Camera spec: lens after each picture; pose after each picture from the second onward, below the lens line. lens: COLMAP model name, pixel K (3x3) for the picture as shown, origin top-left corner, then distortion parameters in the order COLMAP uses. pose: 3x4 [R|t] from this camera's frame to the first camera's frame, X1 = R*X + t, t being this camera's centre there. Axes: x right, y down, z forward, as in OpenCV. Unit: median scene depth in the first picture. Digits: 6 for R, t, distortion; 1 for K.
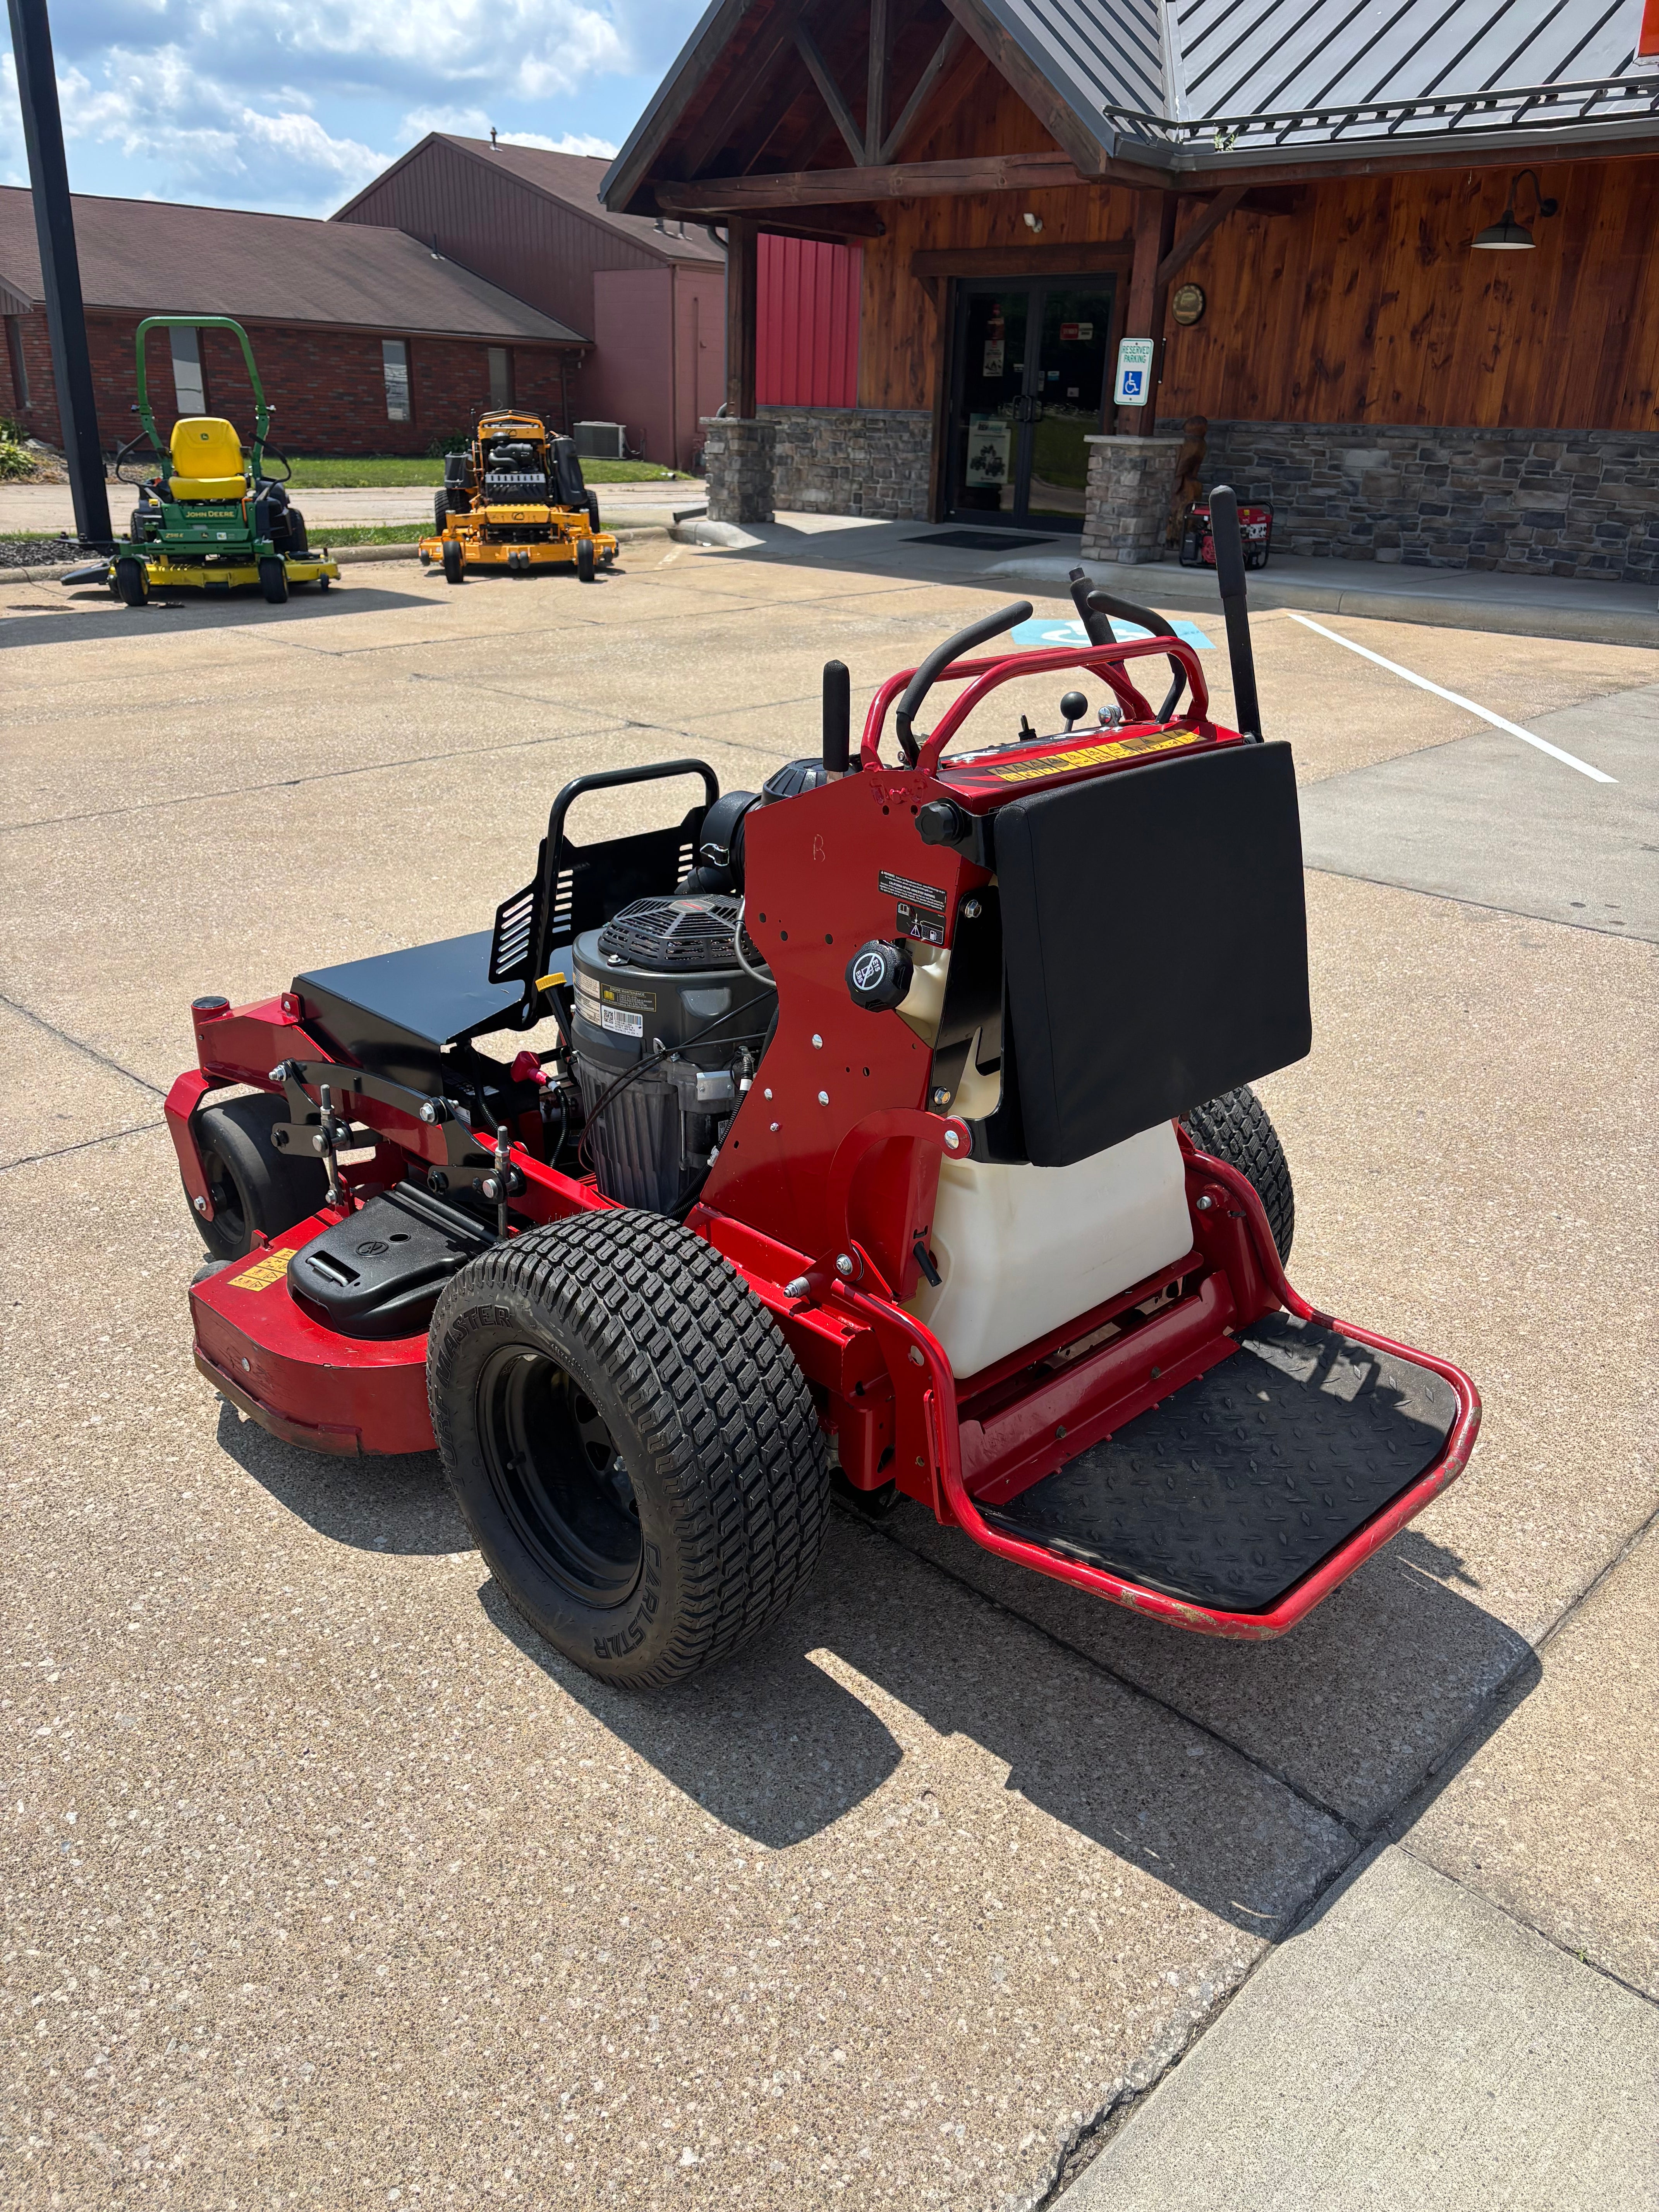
lens RADIAL K [[1668.8, 0, 840.6], [0, 1668.8, 1093.8], [0, 0, 1]] dist [0.061323, -0.069895]
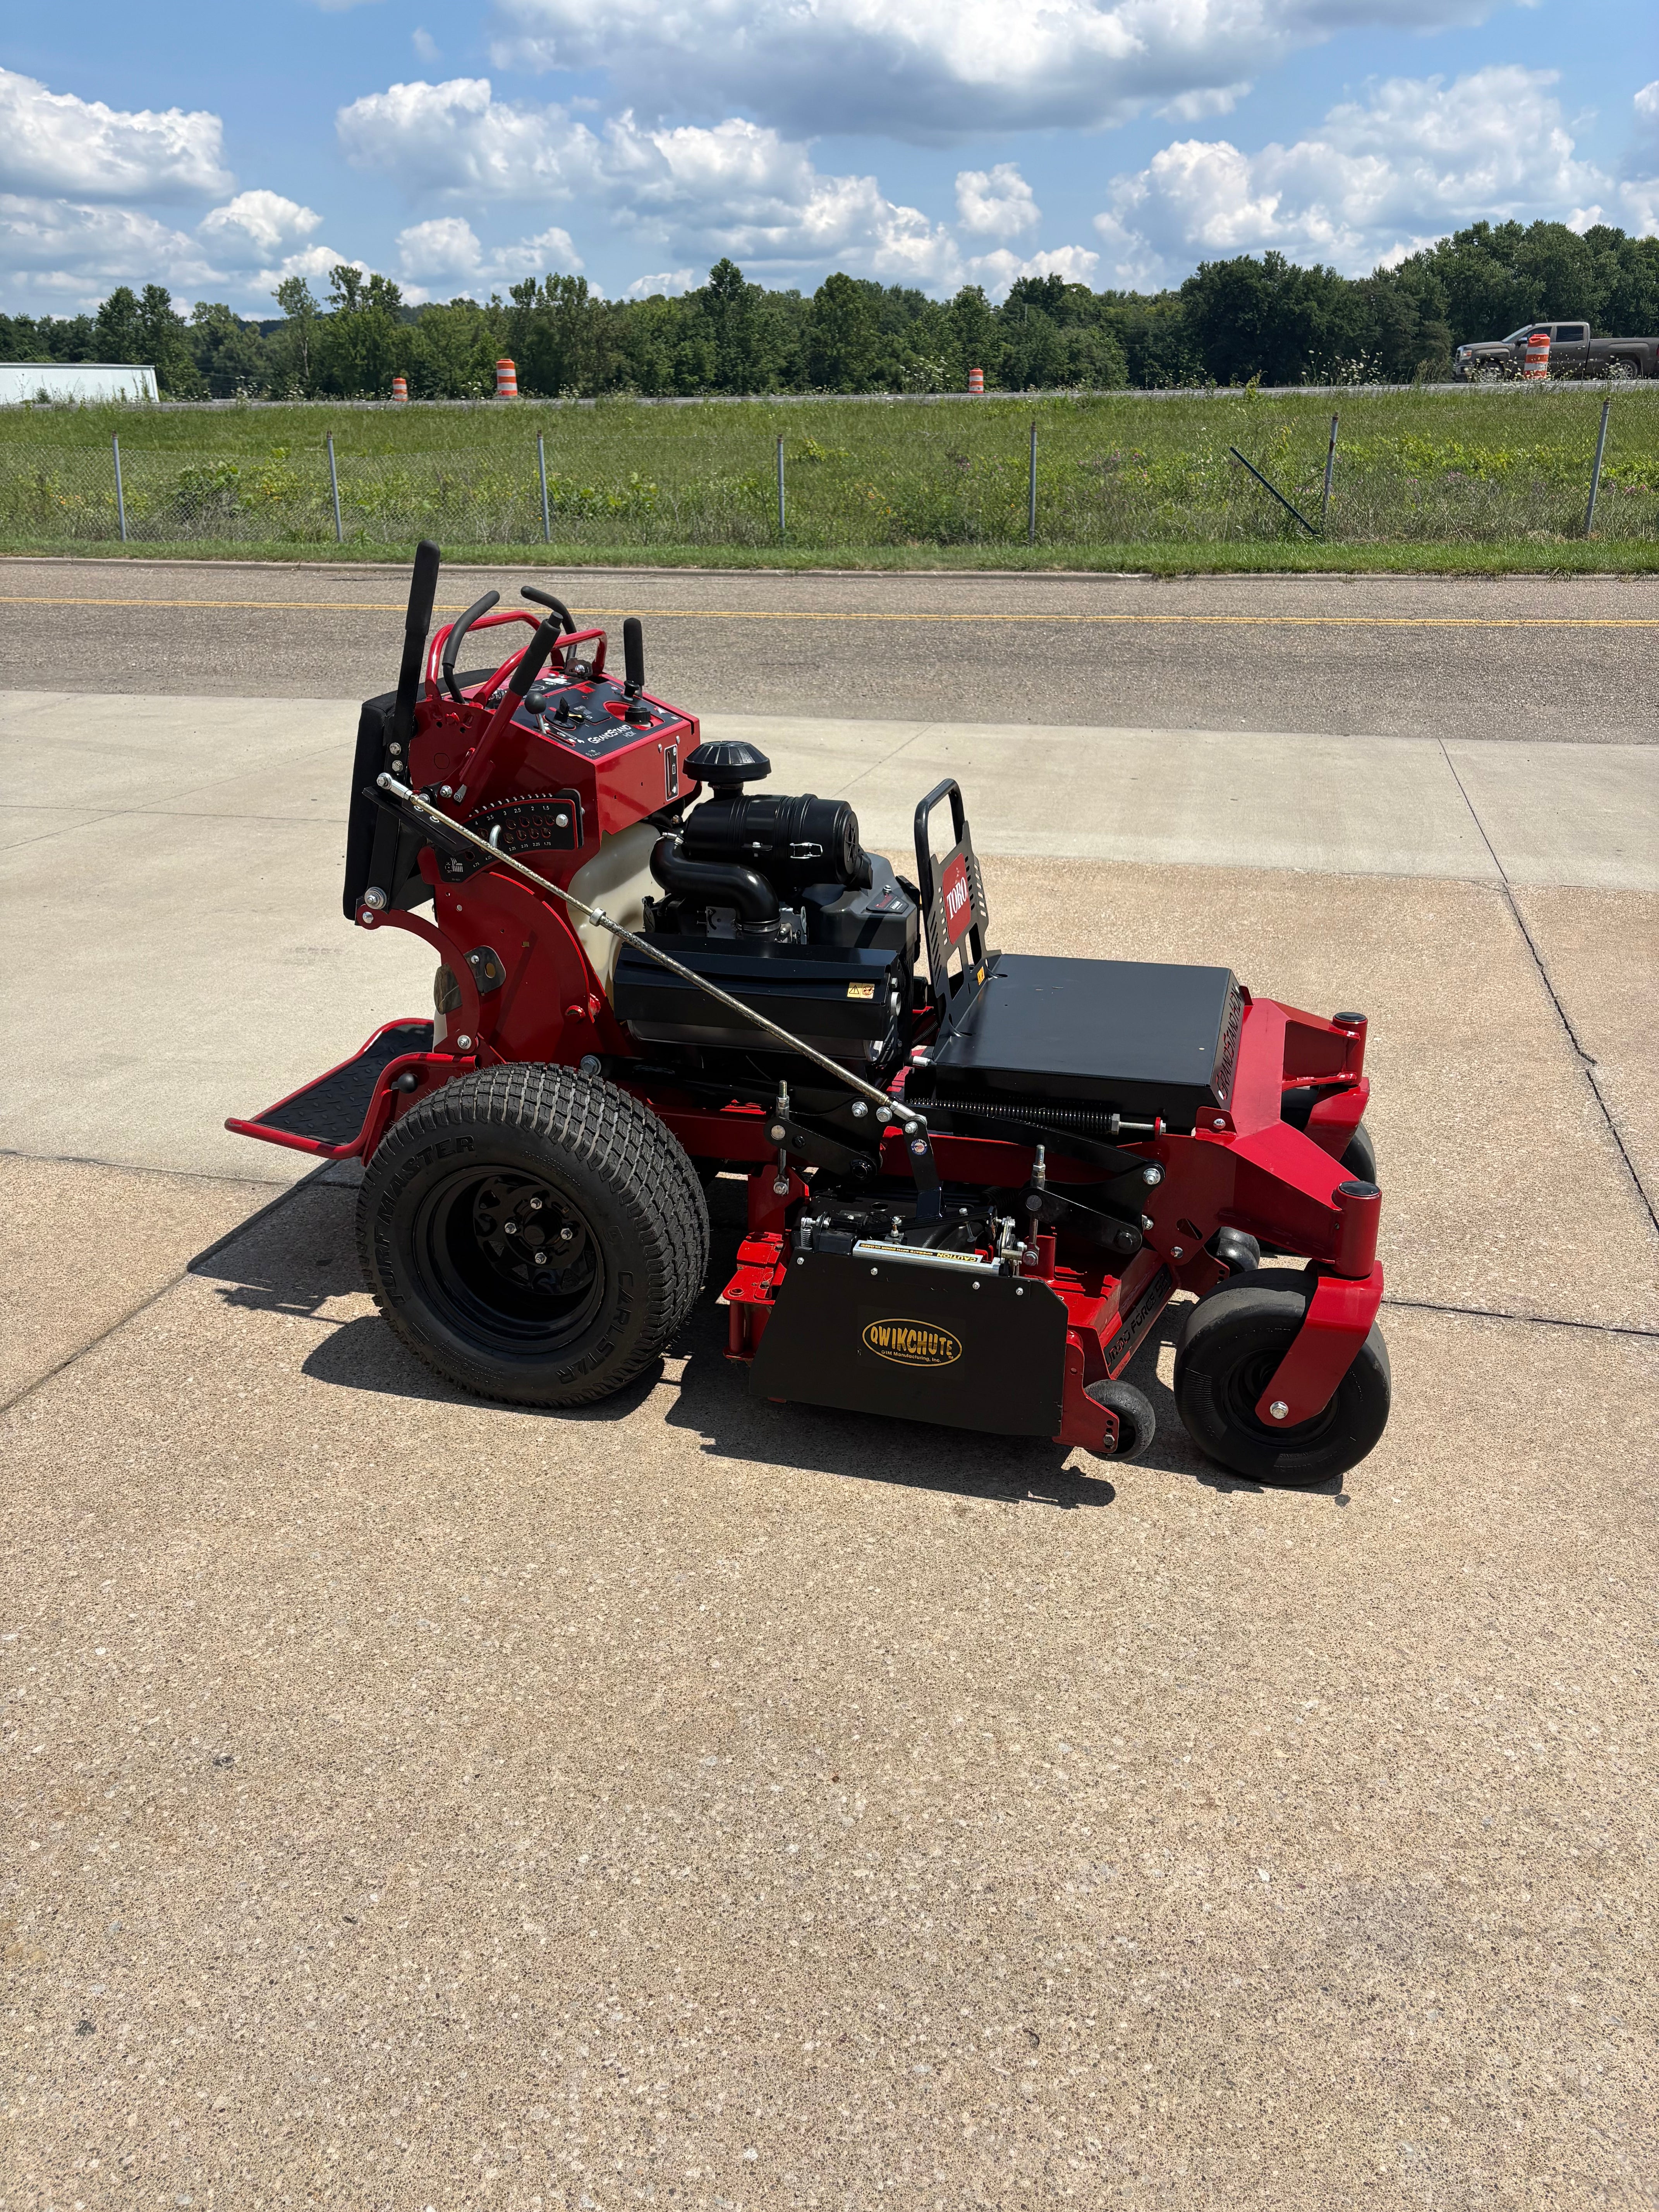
lens RADIAL K [[1668.8, 0, 828.0], [0, 1668.8, 1081.7], [0, 0, 1]] dist [0.061323, -0.069895]
pose [[-0.869112, 0.163937, -0.466657, 0.314818], [-0.199447, 0.747214, 0.633950, -0.466712], [0.452620, 0.644047, -0.616716, 1.113648]]
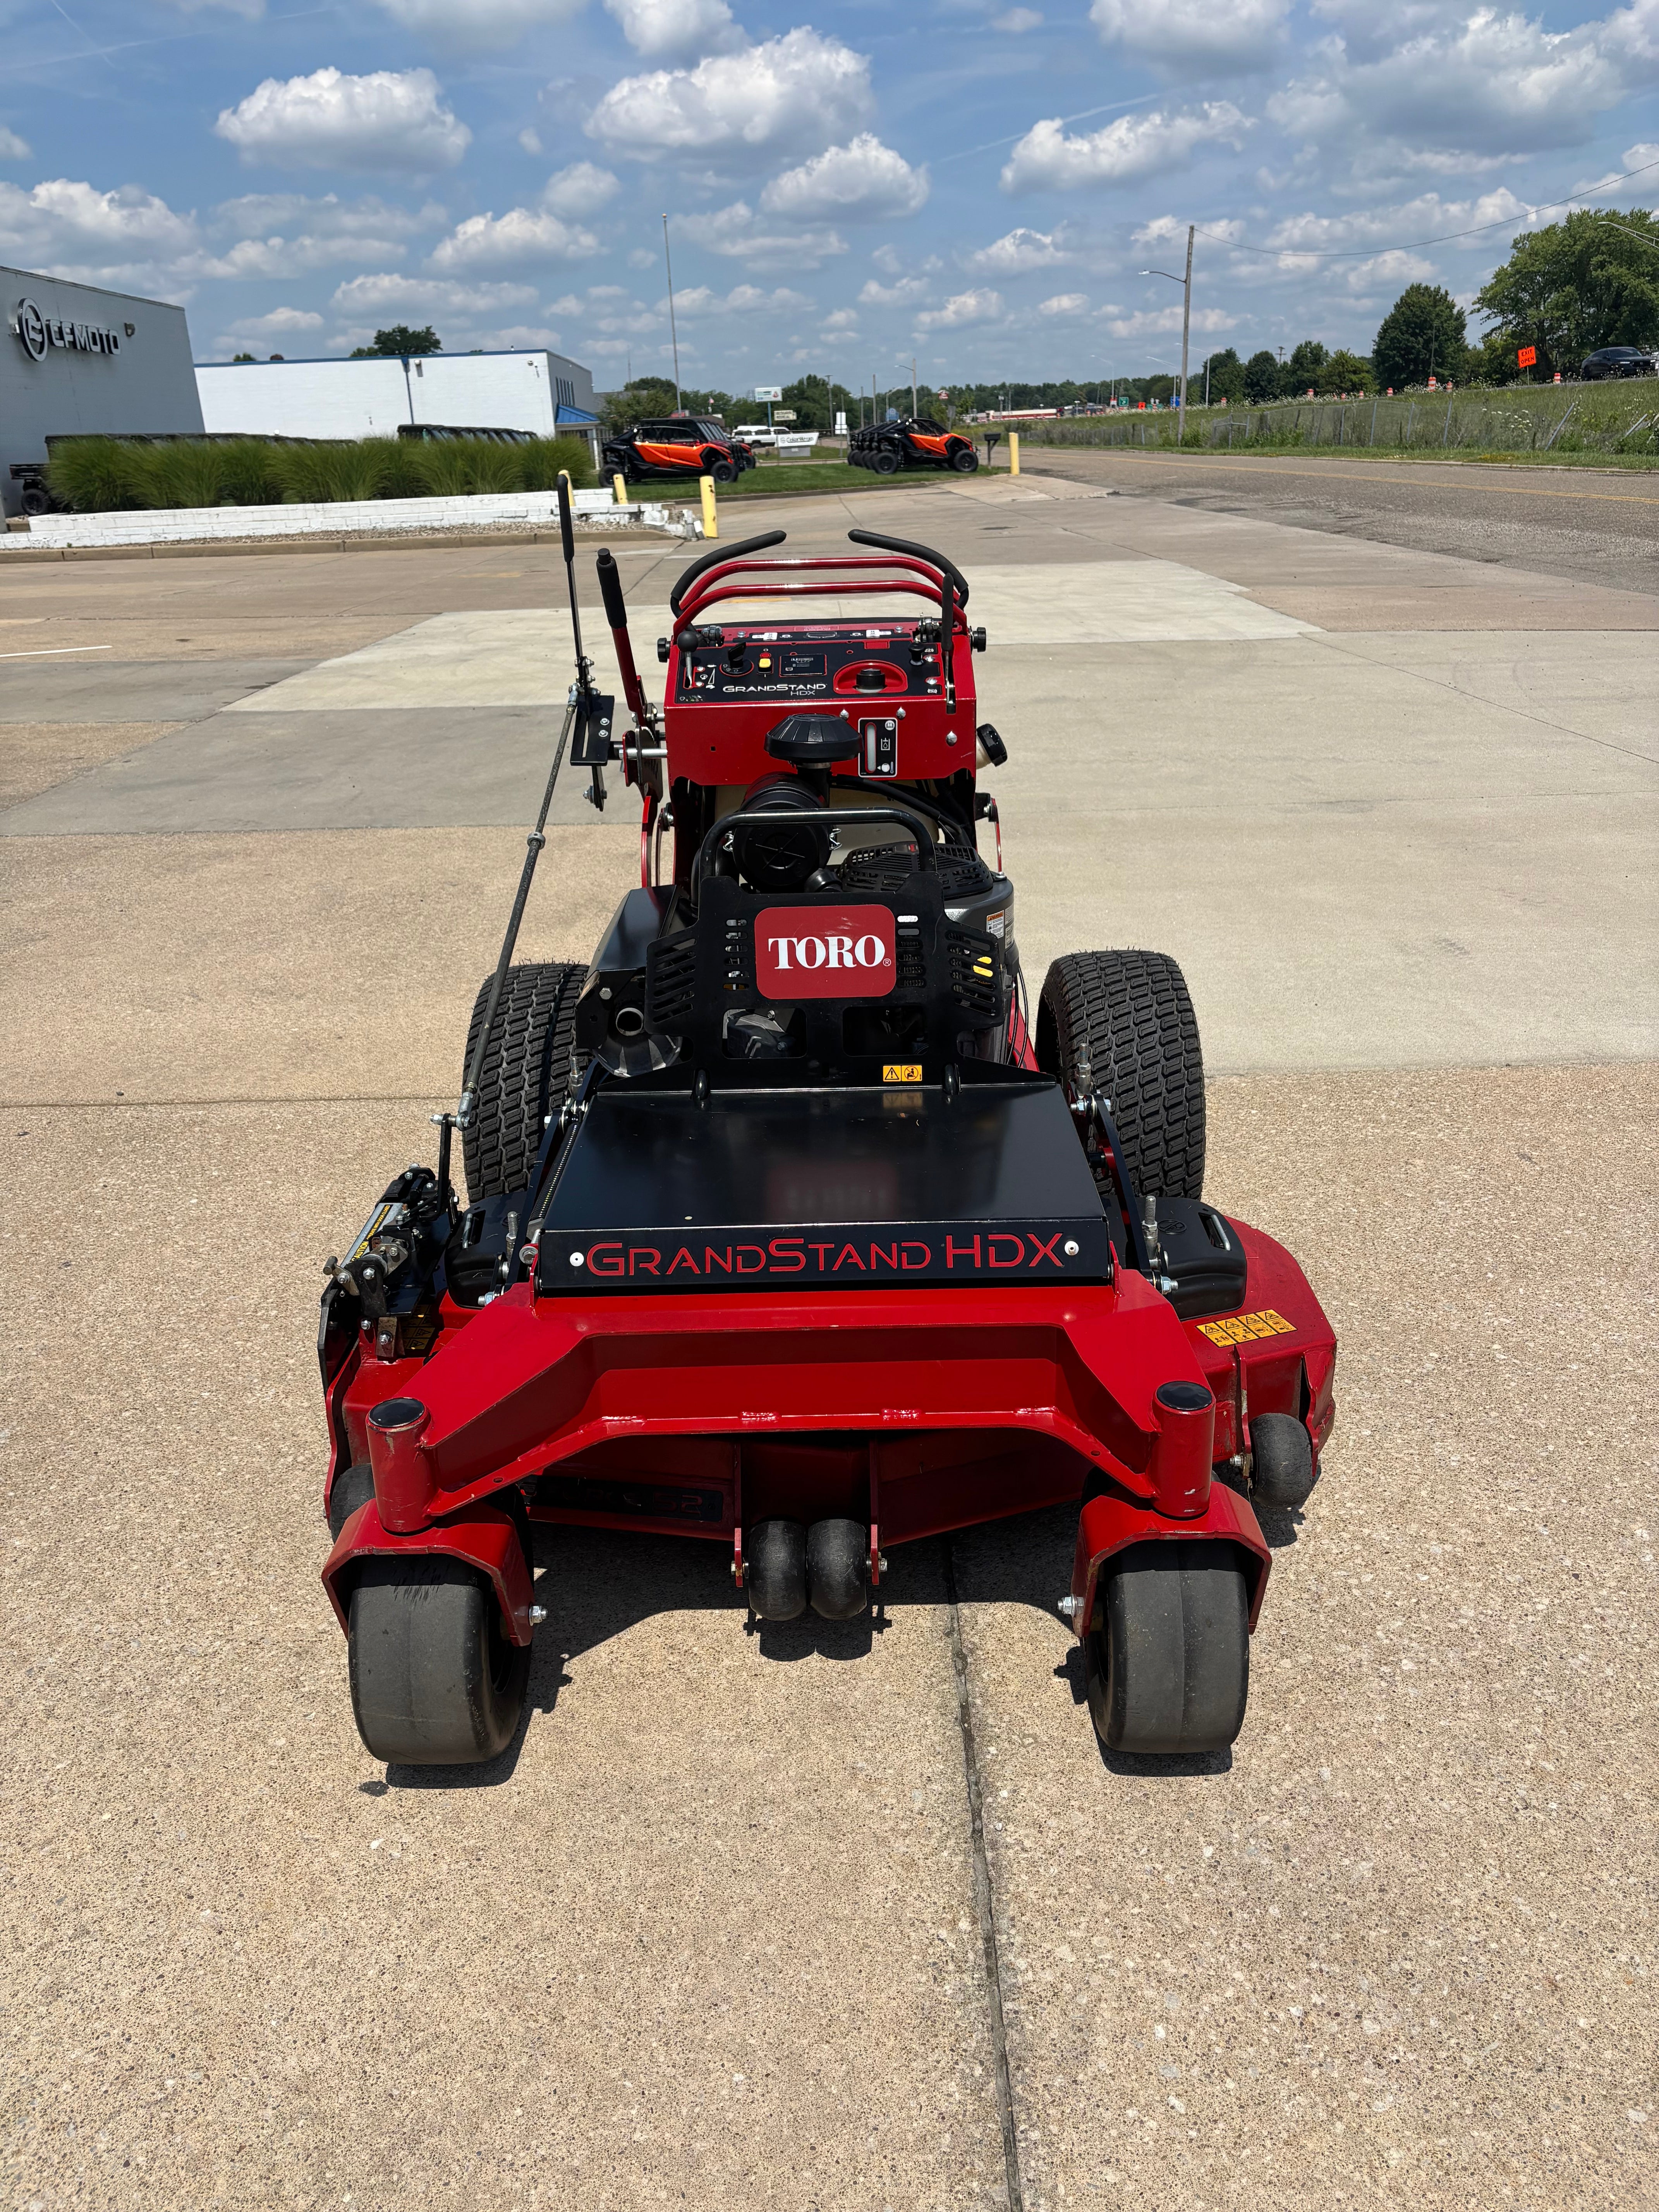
lens RADIAL K [[1668.8, 0, 838.5], [0, 1668.8, 1075.7], [0, 0, 1]] dist [0.061323, -0.069895]
pose [[-0.704661, -0.250245, 0.663951, -0.472870], [0.291144, 0.751365, 0.592187, -0.381848], [-0.647061, 0.610597, -0.456600, 0.923902]]
